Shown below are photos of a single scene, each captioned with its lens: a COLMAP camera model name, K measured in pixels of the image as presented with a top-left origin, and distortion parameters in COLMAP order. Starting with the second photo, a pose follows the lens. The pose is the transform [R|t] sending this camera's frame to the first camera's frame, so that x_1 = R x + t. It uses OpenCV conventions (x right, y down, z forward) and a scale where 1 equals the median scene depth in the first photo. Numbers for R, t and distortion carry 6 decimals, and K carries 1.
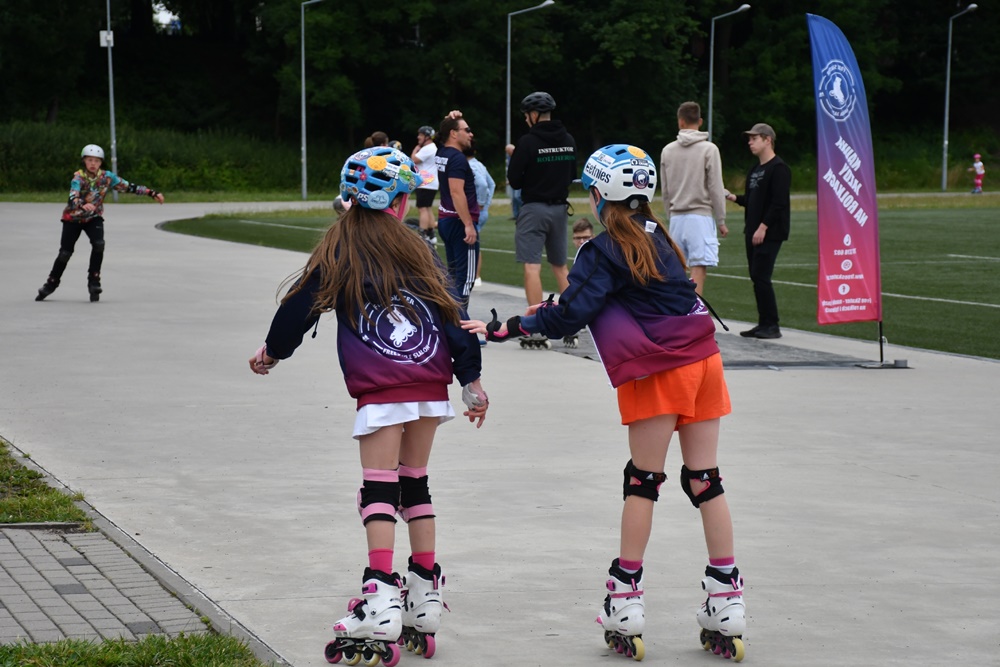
lens RADIAL K [[3148.2, 0, 495.8], [0, 3148.2, 336.8], [0, 0, 1]] dist [0.656255, 0.000000]
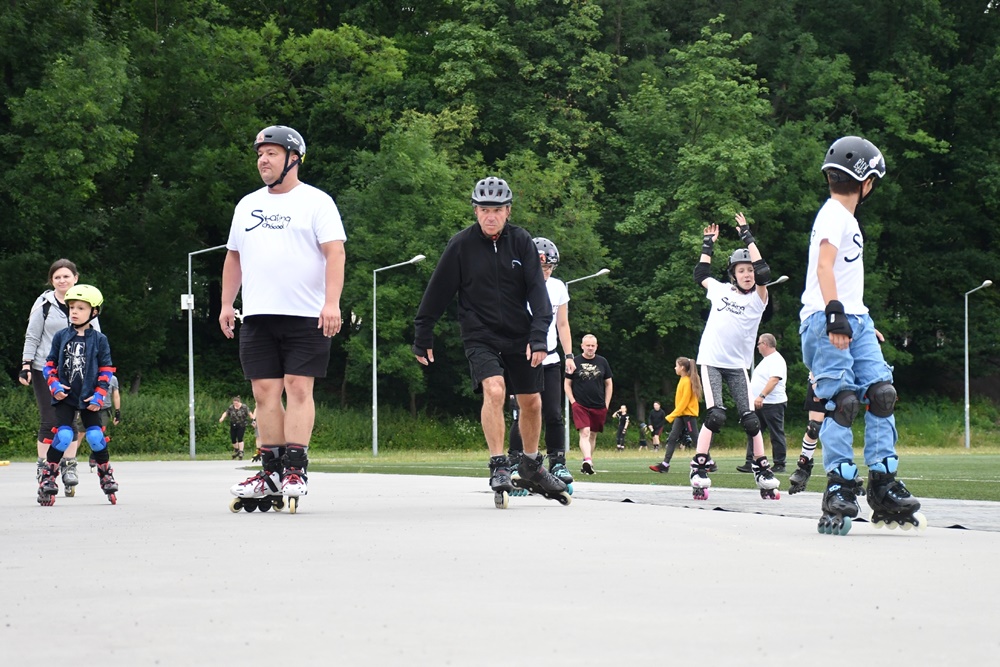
lens RADIAL K [[2138.9, 0, 509.7], [0, 2138.9, 336.6], [0, 0, 1]] dist [0.308071, 0.000000]
pose [[0.999544, -0.006934, 0.029385, -0.034600], [0.010512, 0.992300, -0.123413, 0.004369], [-0.028303, 0.123666, 0.991920, 0.279205]]
